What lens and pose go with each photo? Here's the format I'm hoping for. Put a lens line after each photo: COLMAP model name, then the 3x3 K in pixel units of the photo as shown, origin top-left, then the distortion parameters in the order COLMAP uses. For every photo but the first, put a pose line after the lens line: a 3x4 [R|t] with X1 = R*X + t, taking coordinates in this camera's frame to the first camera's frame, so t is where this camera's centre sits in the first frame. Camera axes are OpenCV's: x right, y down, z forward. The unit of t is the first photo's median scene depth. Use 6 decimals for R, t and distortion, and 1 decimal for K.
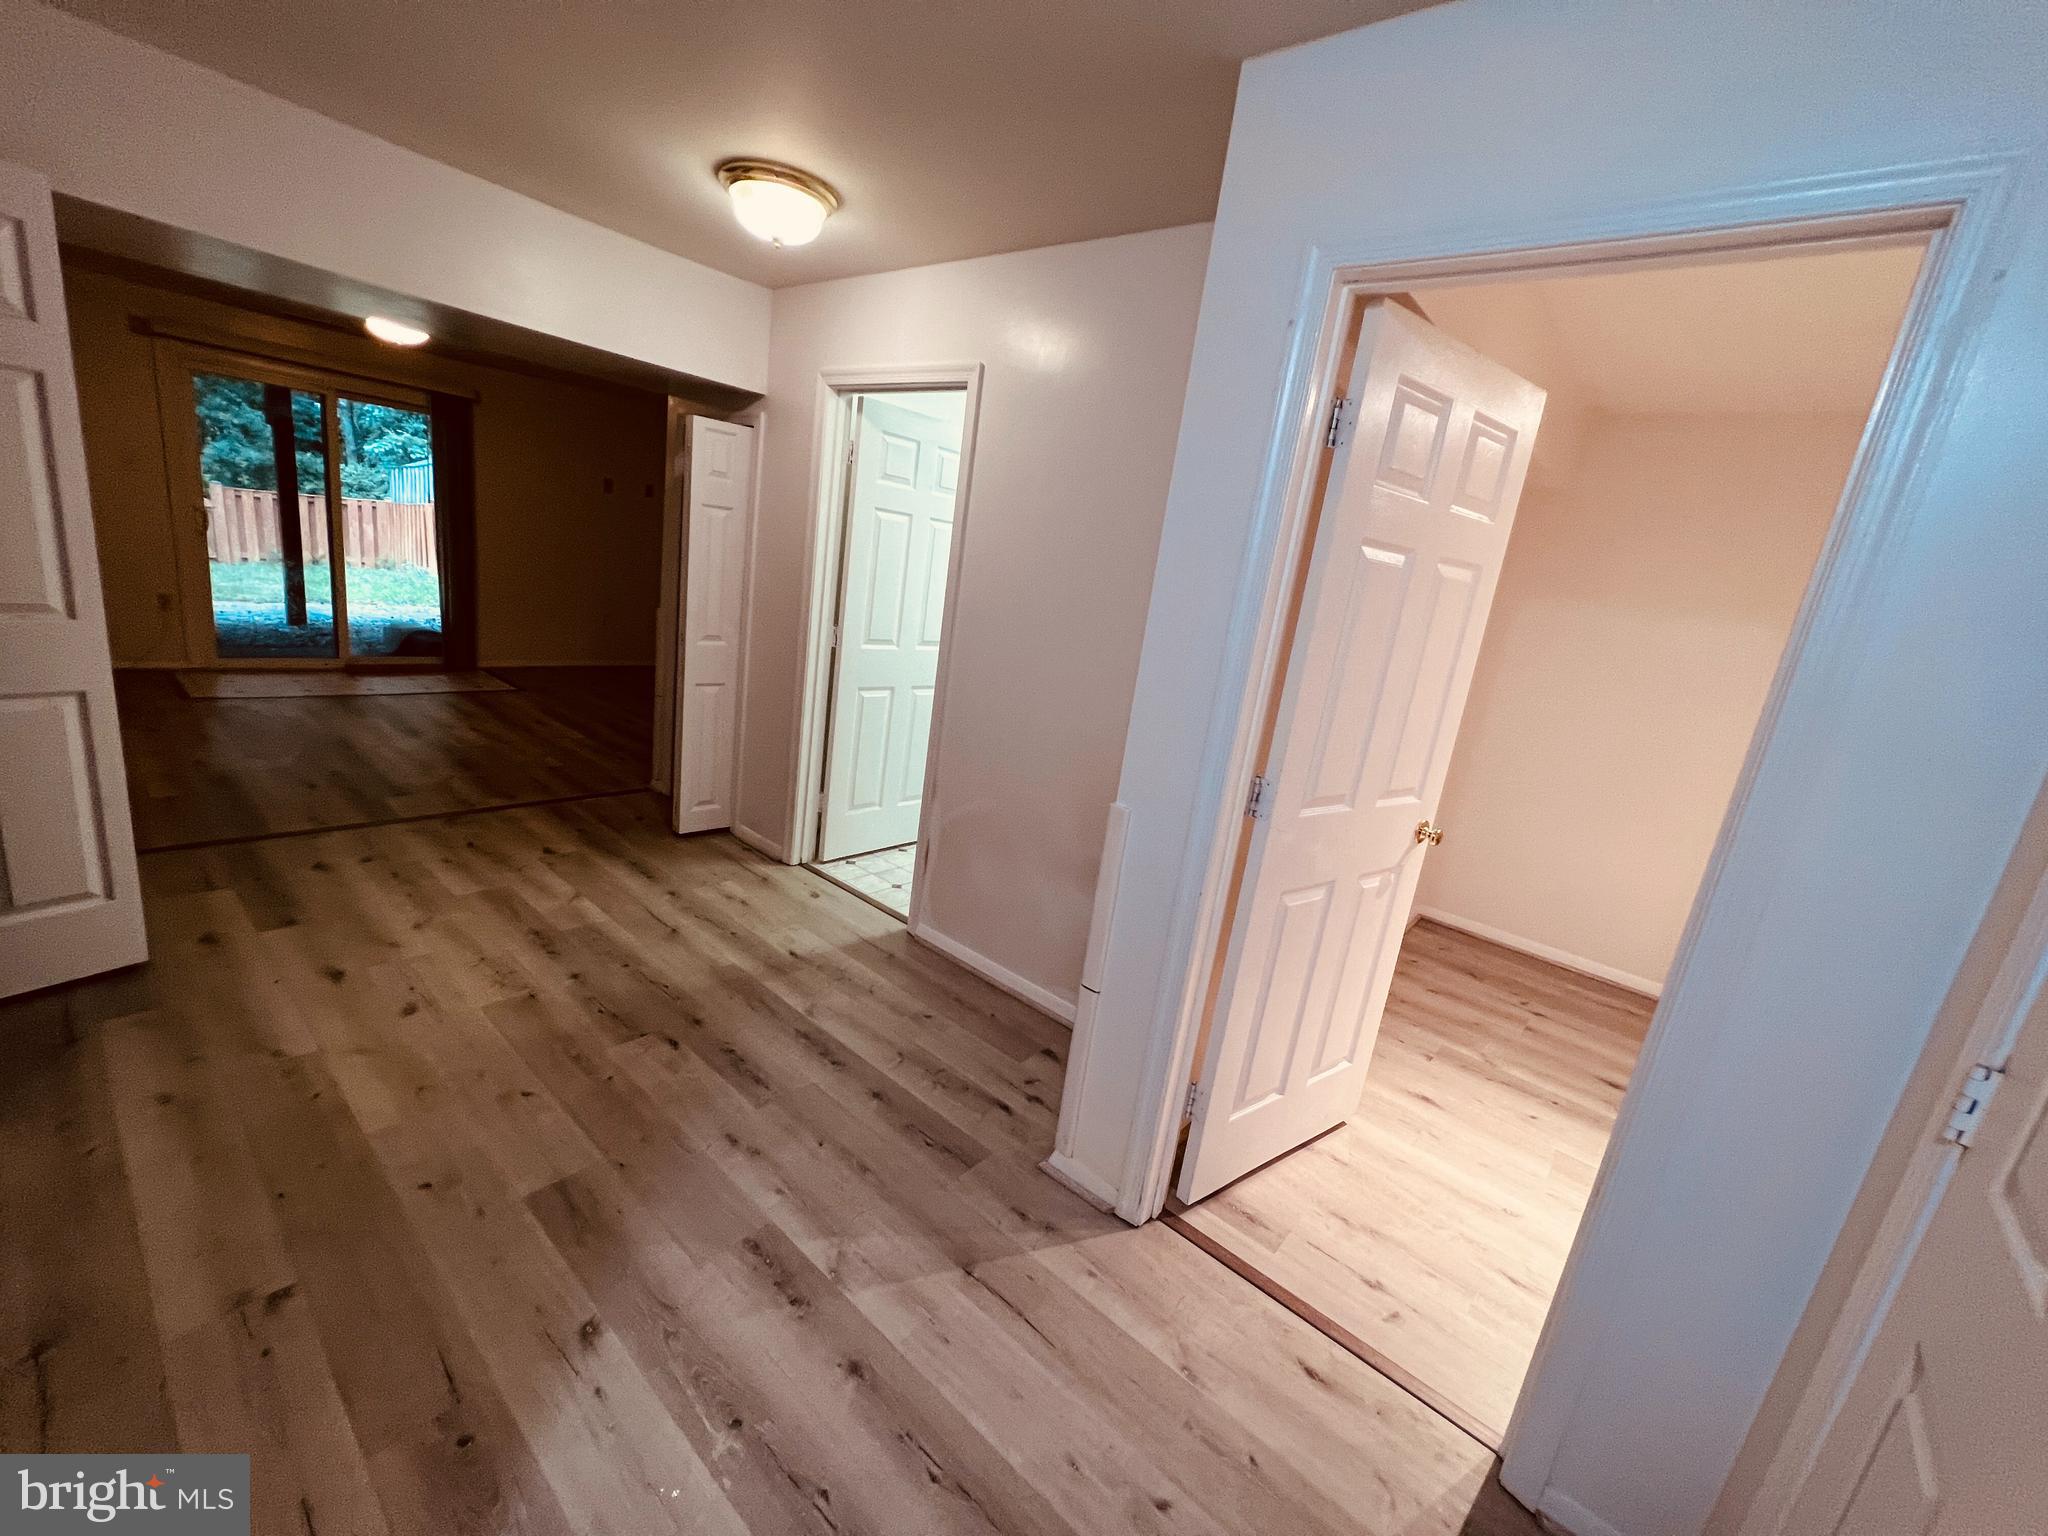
lens RADIAL K [[814.8, 0, 1033.7], [0, 814.8, 766.3], [0, 0, 1]] dist [-0.002256, 0.000245]
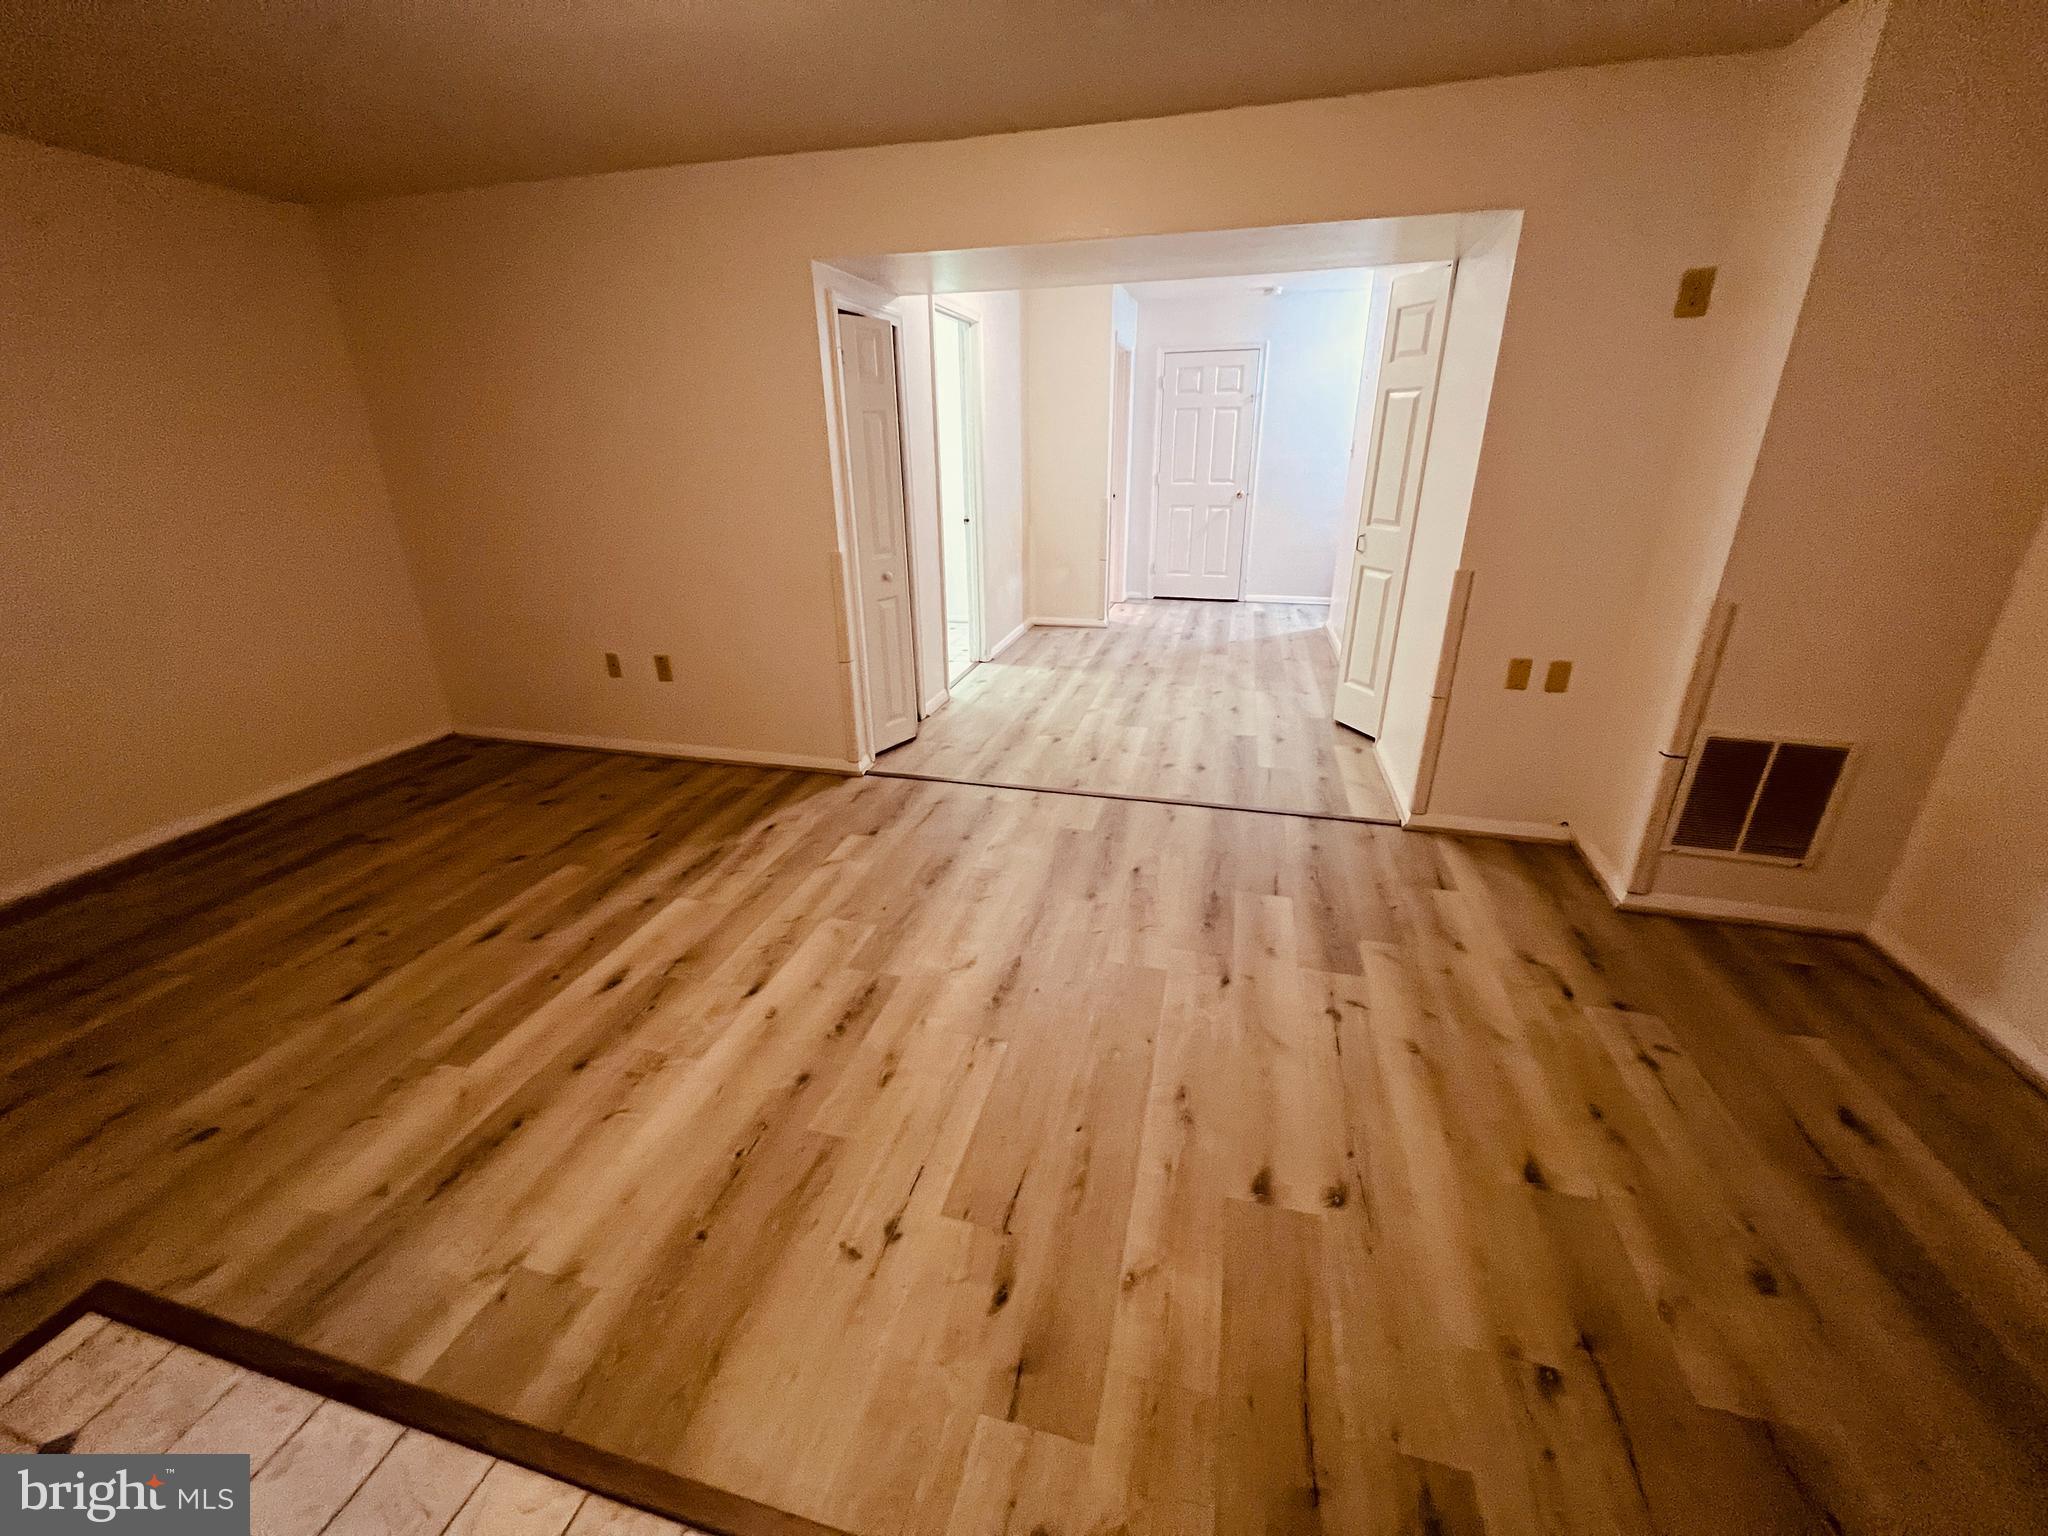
lens RADIAL K [[814.8, 0, 1014.7], [0, 814.8, 765.6], [0, 0, 1]] dist [-0.002256, 0.000245]
pose [[-0.413946, -0.457493, 0.786988, -0.996822], [0.179987, 0.806334, 0.563410, -0.351470], [-0.892331, 0.374869, -0.251436, 0.903145]]
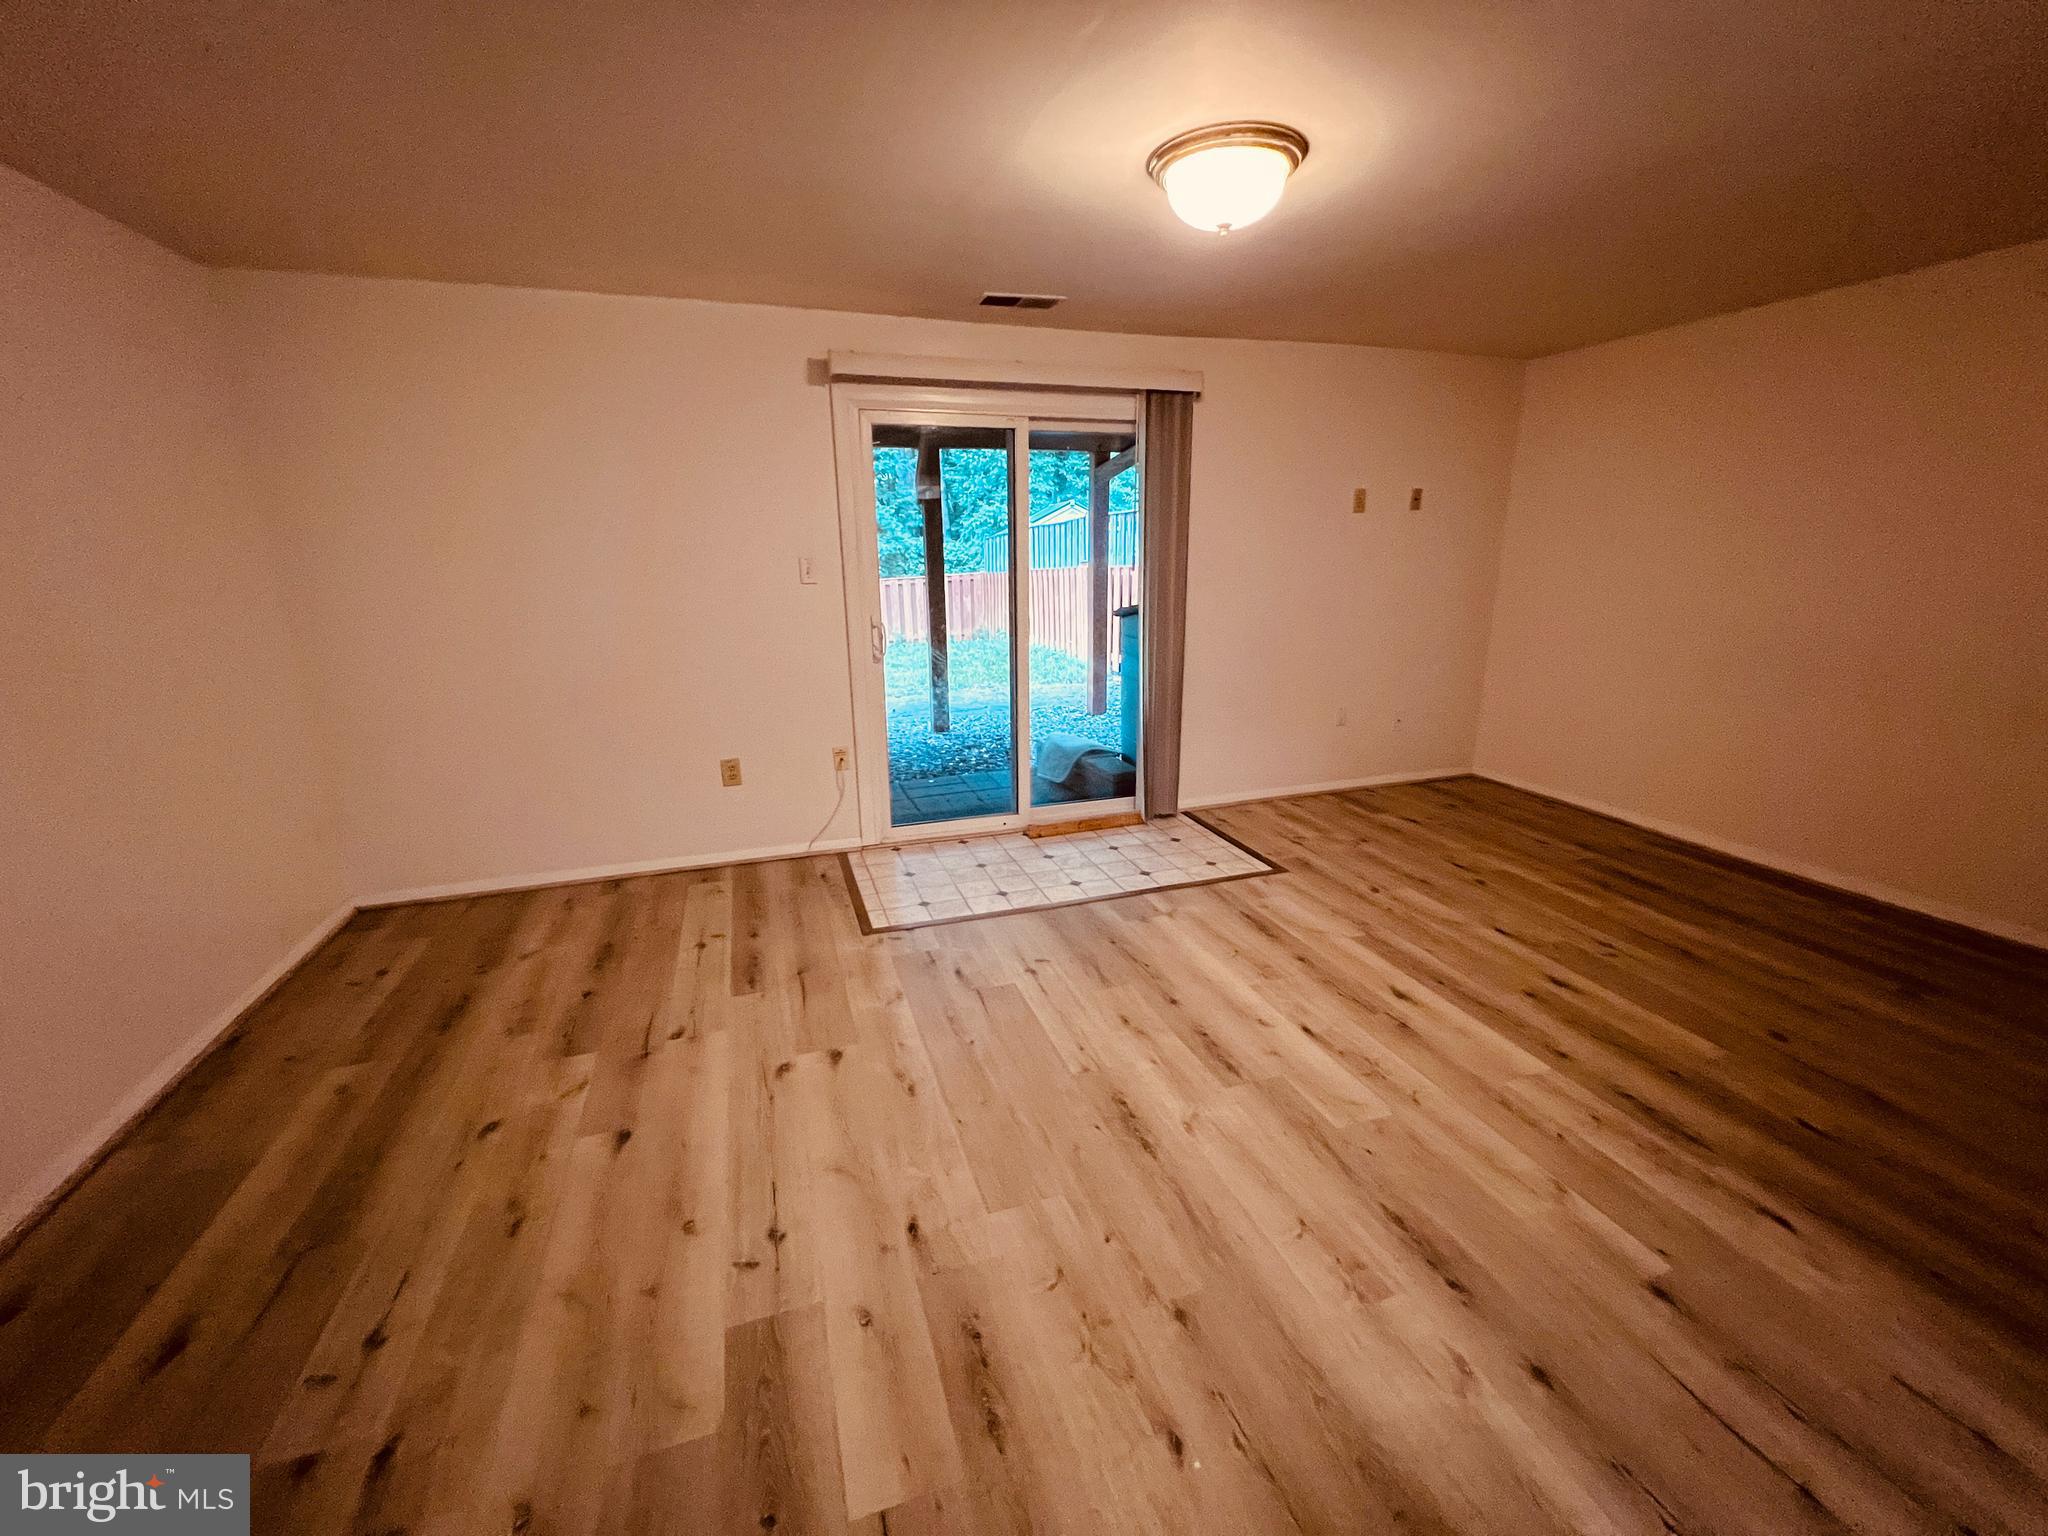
lens RADIAL K [[814.8, 0, 1028.9], [0, 814.8, 765.6], [0, 0, 1]] dist [-0.002256, 0.000245]
pose [[0.843384, -0.004406, -0.537293, -0.545080], [-0.005932, 0.999829, -0.017511, -0.182338], [0.537278, 0.017956, 0.843214, 0.487918]]
